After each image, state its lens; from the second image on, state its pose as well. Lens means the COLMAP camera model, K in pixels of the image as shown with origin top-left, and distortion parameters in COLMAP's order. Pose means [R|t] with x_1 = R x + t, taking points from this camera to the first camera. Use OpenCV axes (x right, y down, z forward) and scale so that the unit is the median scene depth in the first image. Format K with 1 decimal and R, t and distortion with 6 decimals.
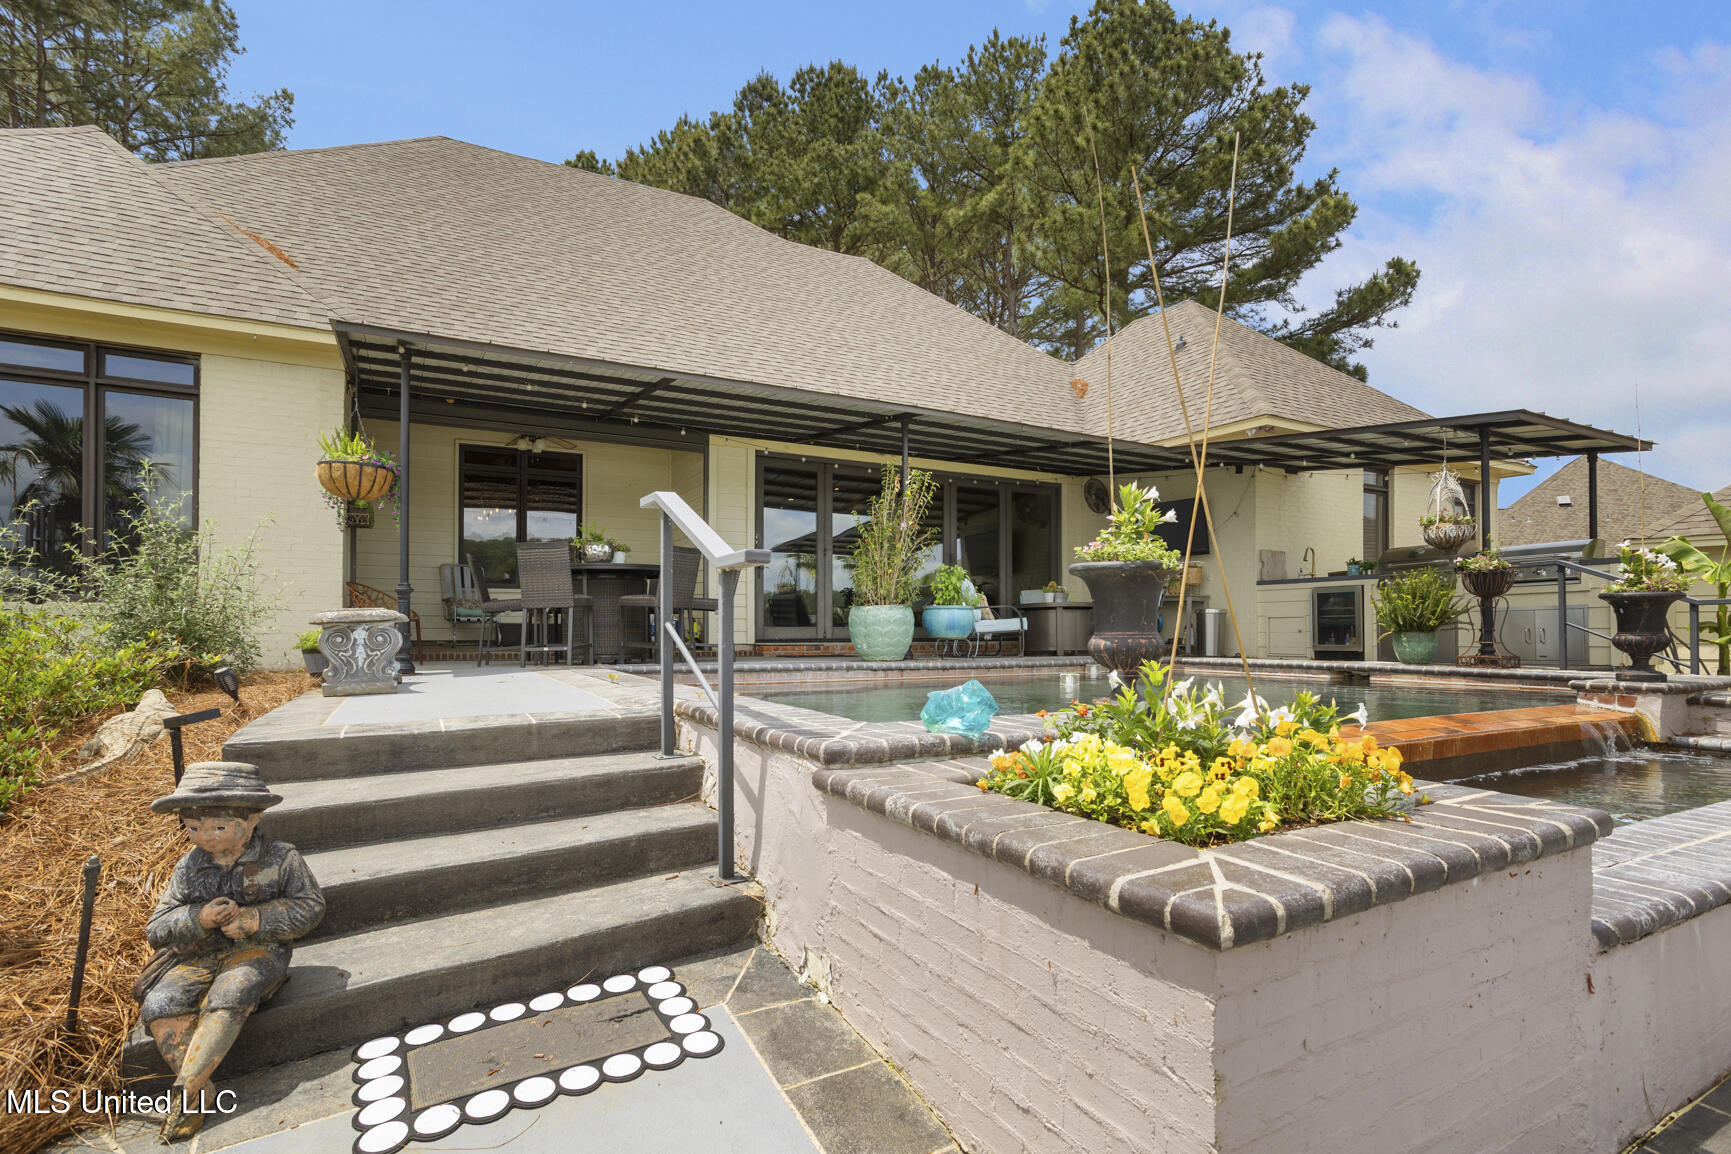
lens RADIAL K [[857.4, 0, 865.5], [0, 857.4, 577.0], [0, 0, 1]] dist [-0.054213, 0.033483]
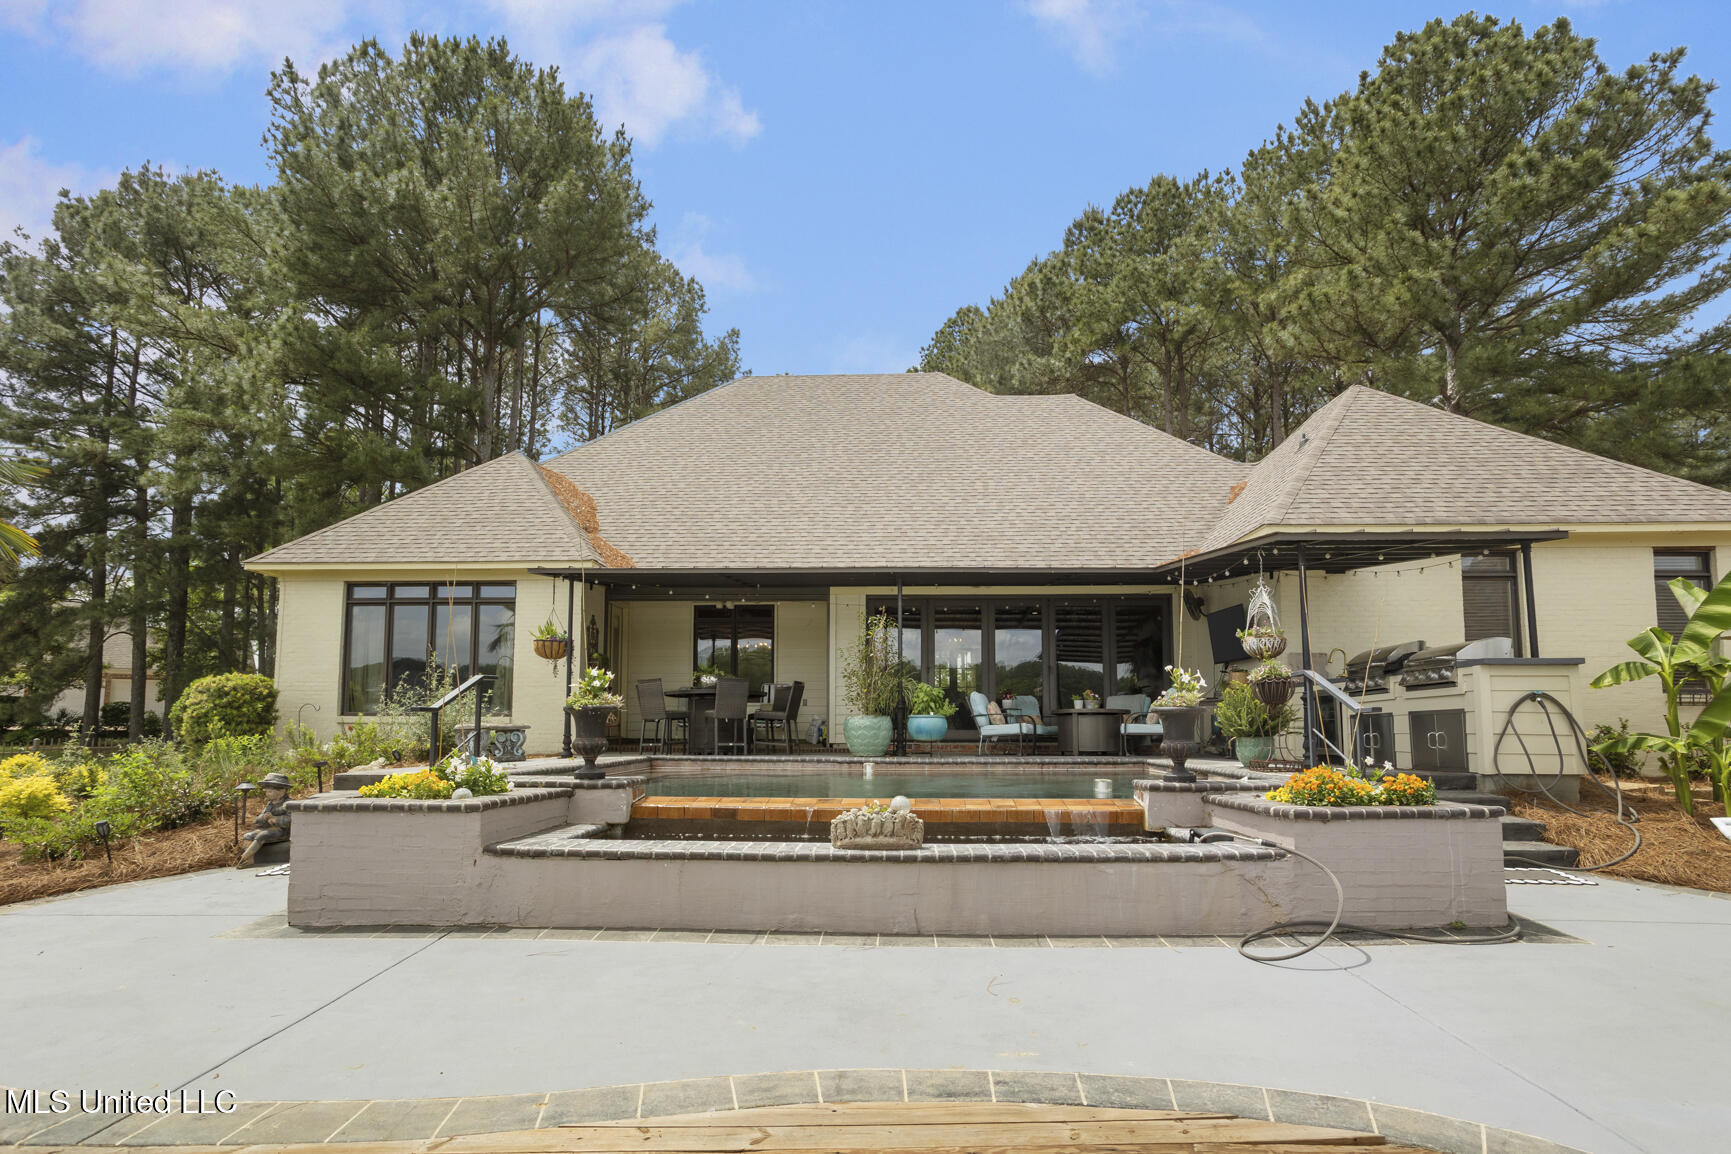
lens RADIAL K [[857.4, 0, 865.5], [0, 857.4, 577.0], [0, 0, 1]] dist [-0.054213, 0.033483]
pose [[0.855735, -0.089215, -0.509665, 0.210040], [0.032284, 0.992310, -0.119495, -0.006353], [0.516406, 0.085802, 0.852034, -0.050944]]
